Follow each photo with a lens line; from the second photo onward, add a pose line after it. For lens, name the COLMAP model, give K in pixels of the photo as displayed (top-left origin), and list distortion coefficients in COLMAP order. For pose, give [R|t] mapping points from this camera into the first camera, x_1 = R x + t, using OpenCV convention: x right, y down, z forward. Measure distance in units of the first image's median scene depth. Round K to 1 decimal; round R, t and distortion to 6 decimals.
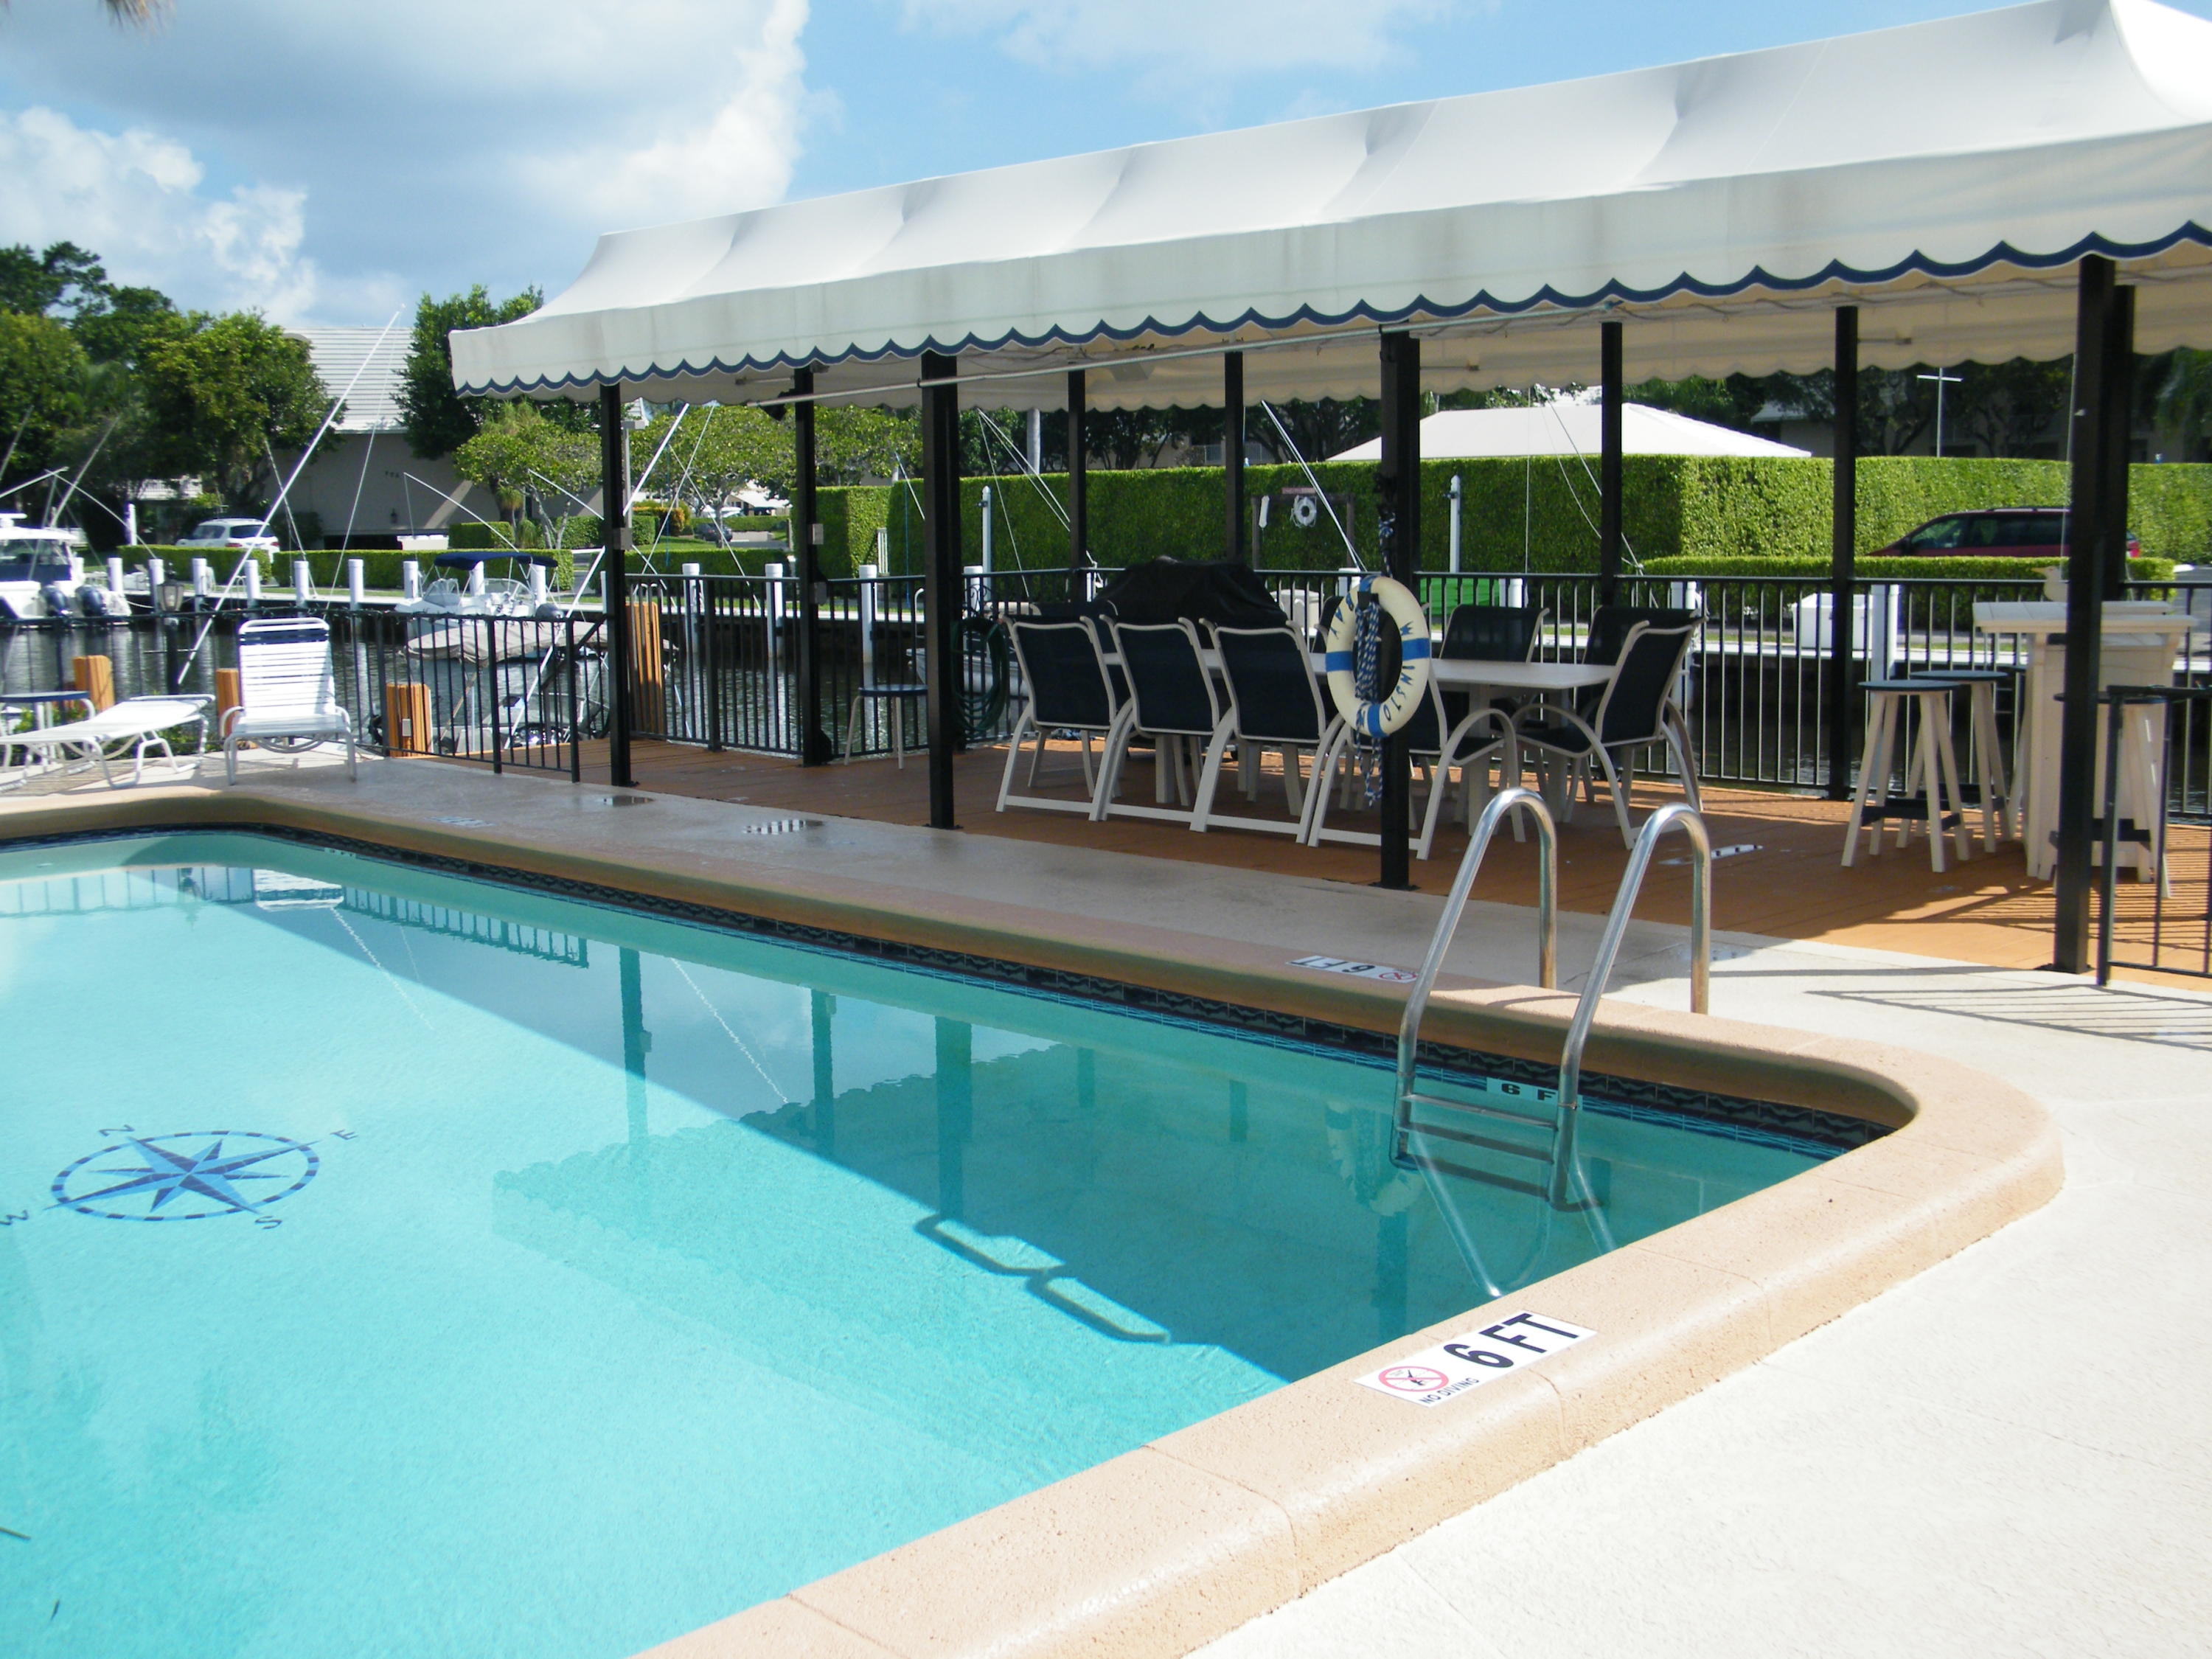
lens RADIAL K [[2341.9, 0, 1106.0], [0, 2341.9, 829.5], [0, 0, 1]] dist [0.175857, 0.009887]
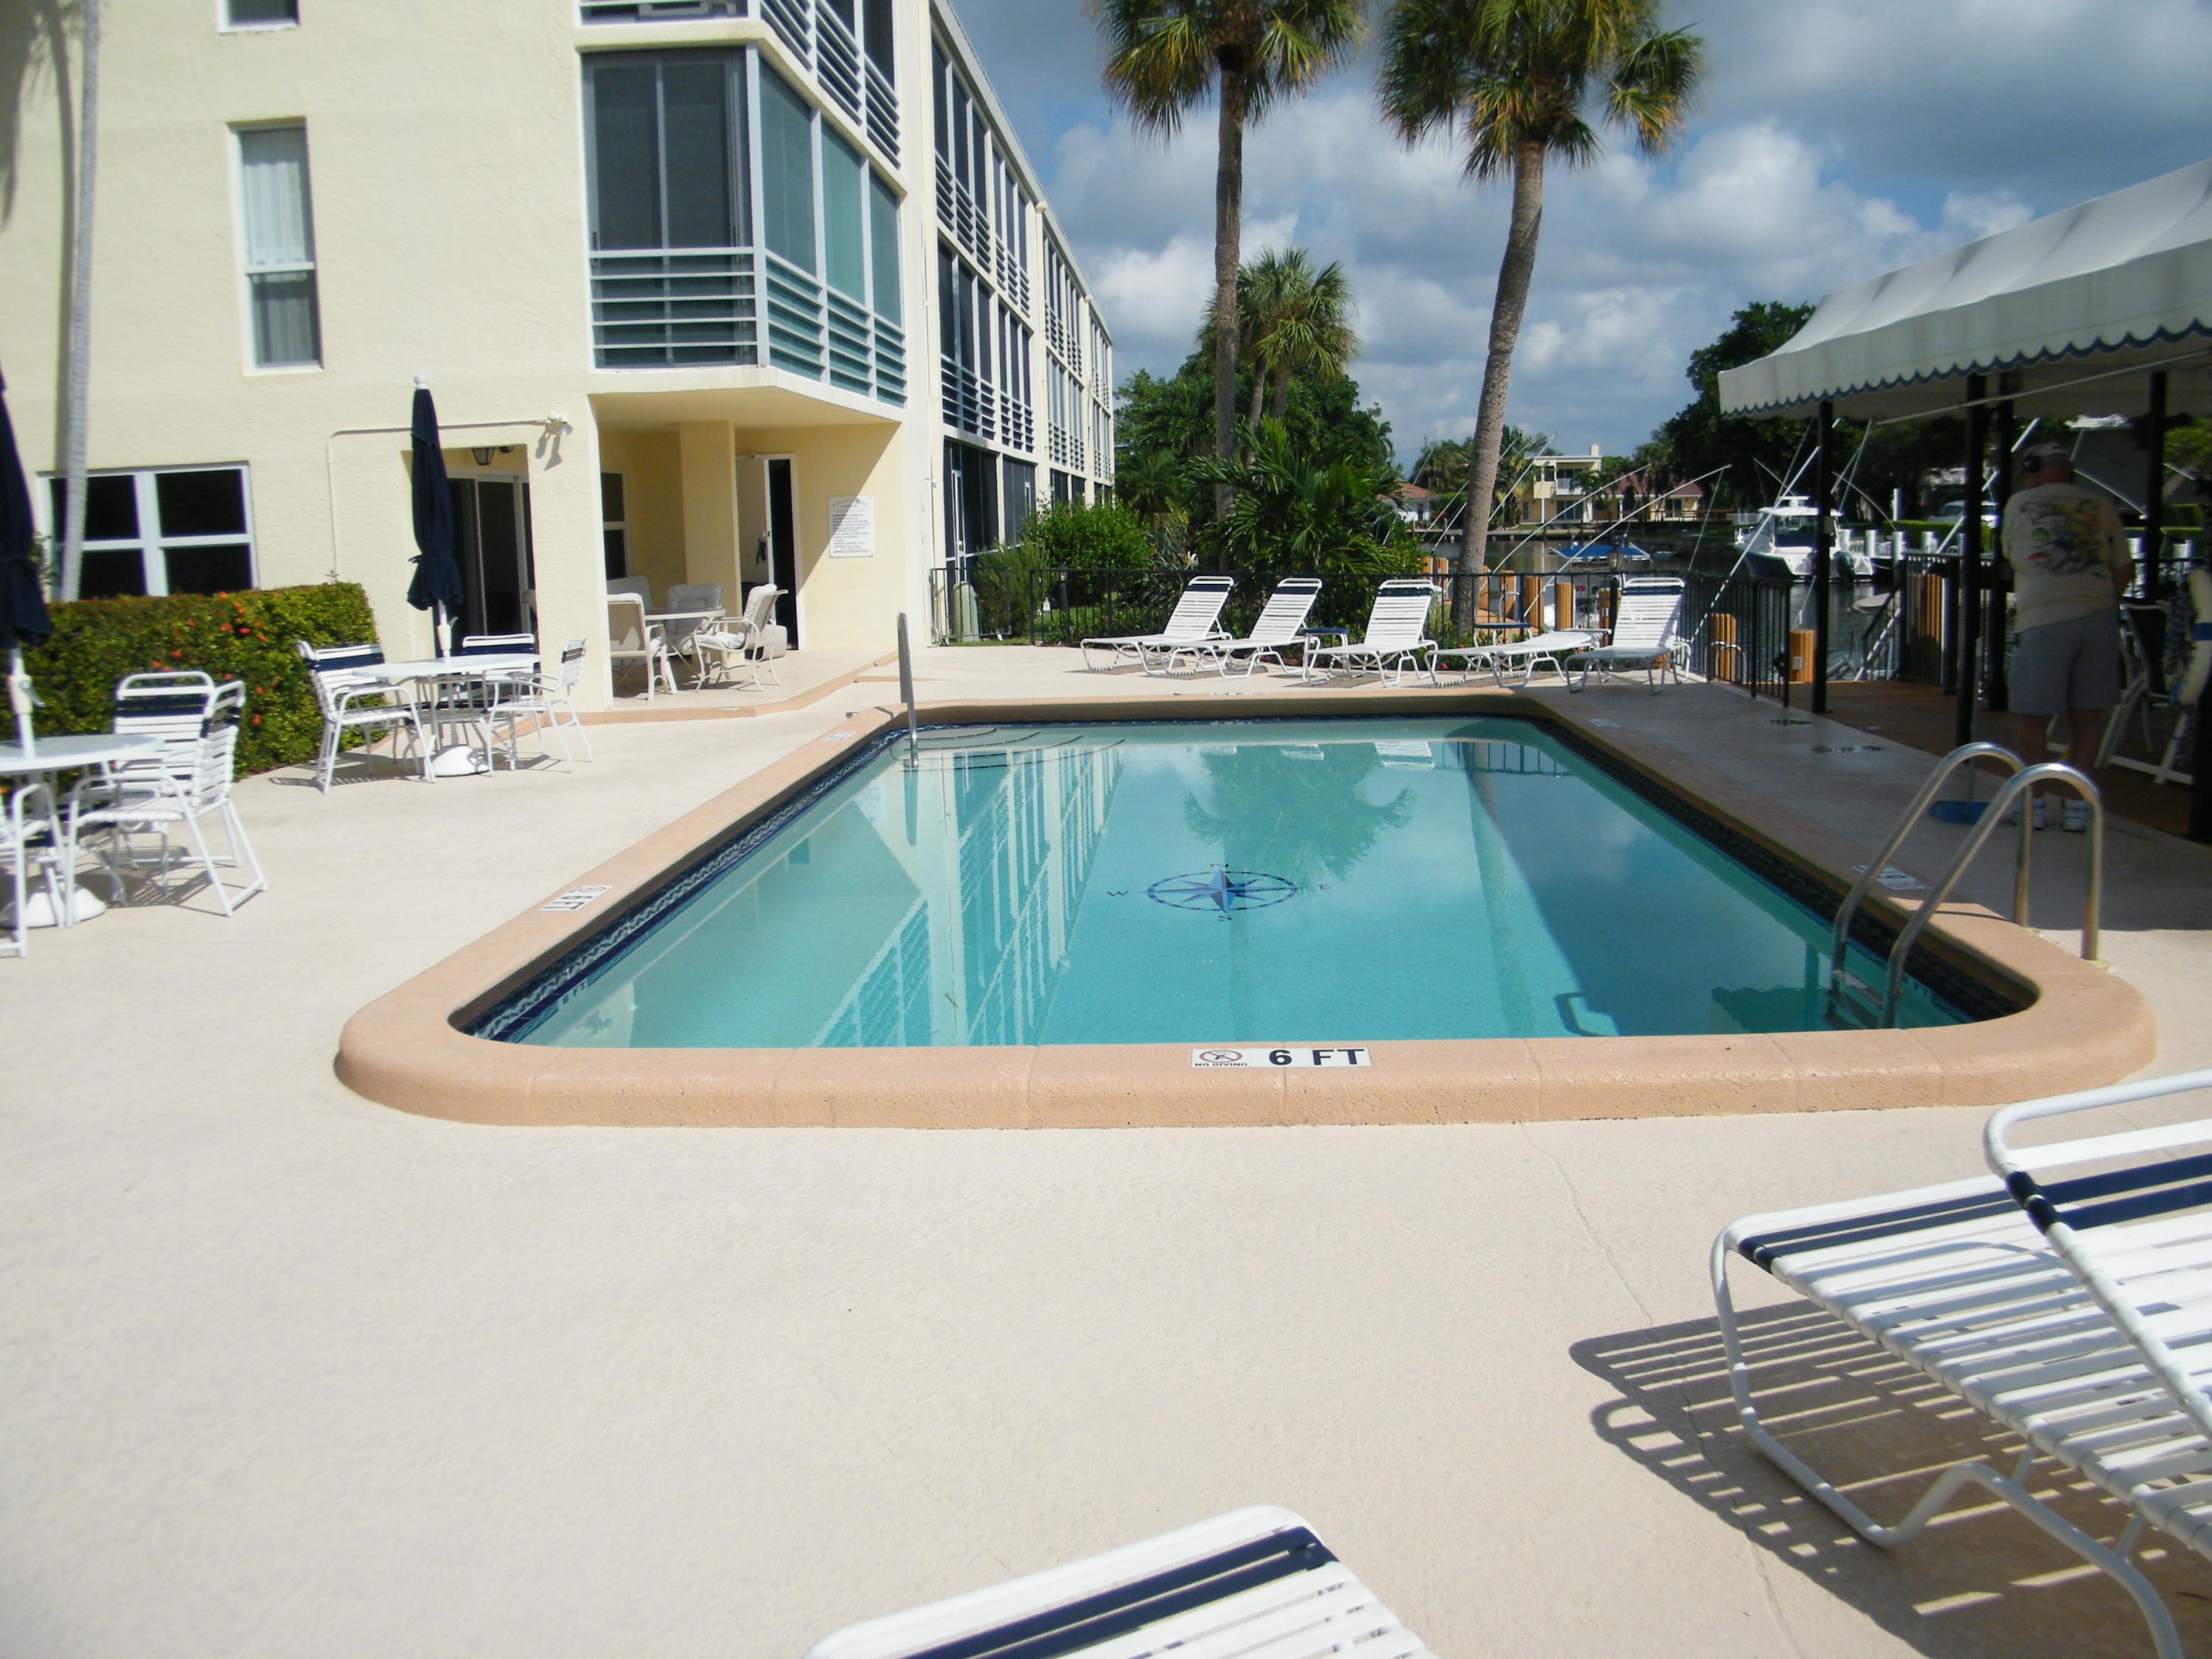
lens RADIAL K [[1876.8, 0, 1106.0], [0, 1876.8, 829.5], [0, 0, 1]] dist [-0.005292, -0.000909]
pose [[0.668363, 0.120130, -0.734071, 0.346841], [-0.084099, 0.992749, 0.085892, -0.011273], [0.739066, 0.004328, 0.673619, 0.019565]]
